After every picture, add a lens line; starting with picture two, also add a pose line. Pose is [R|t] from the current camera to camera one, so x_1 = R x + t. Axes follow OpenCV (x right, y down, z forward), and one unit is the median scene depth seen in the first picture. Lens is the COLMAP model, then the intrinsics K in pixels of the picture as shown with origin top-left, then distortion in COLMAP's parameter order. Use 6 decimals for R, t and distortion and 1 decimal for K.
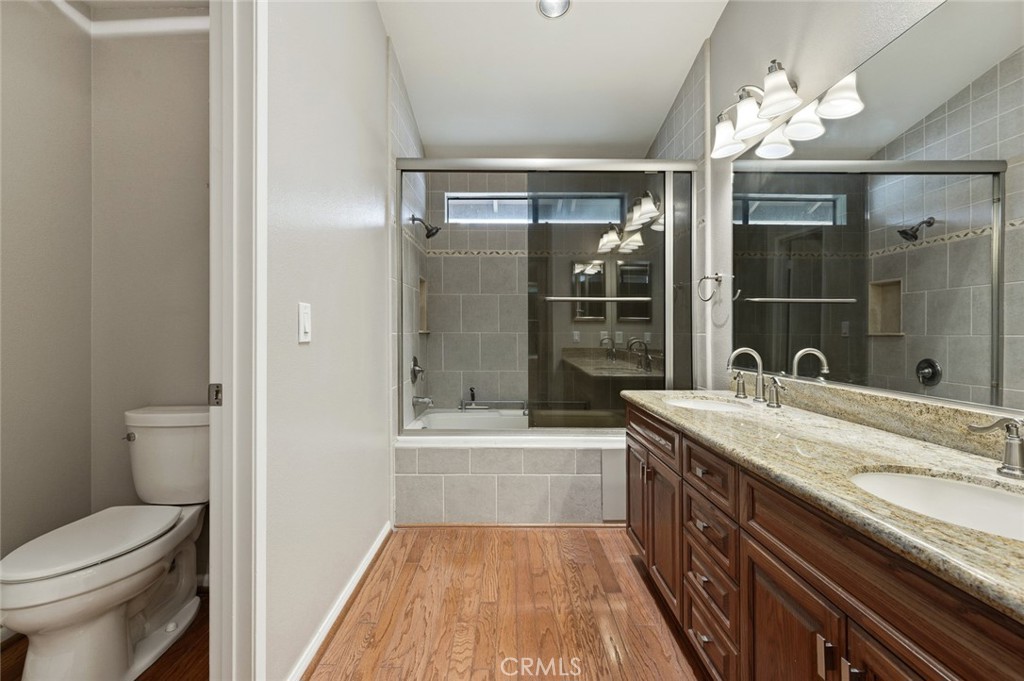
lens RADIAL K [[458.5, 0, 536.3], [0, 458.5, 330.0], [0, 0, 1]] dist [-0.000545, 0.001160]
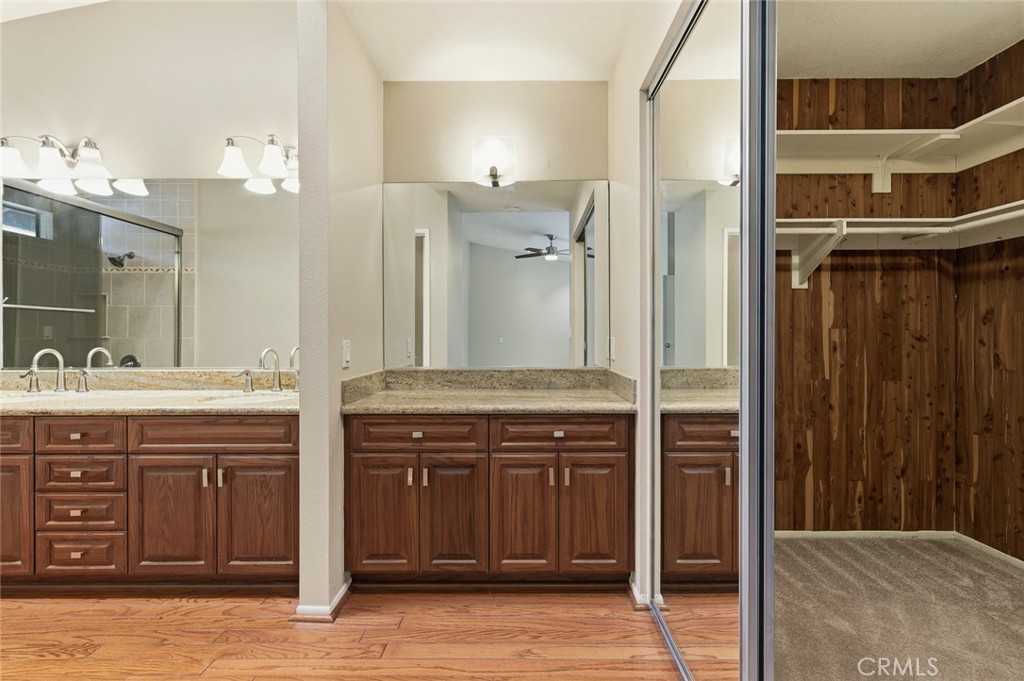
lens RADIAL K [[458.5, 0, 514.9], [0, 458.5, 336.9], [0, 0, 1]] dist [-0.000545, 0.001160]
pose [[0.023130, -0.006790, 0.999709, -0.563529], [-0.003696, 0.999970, 0.006877, -0.005357], [-0.999726, -0.003854, 0.023104, -0.209413]]
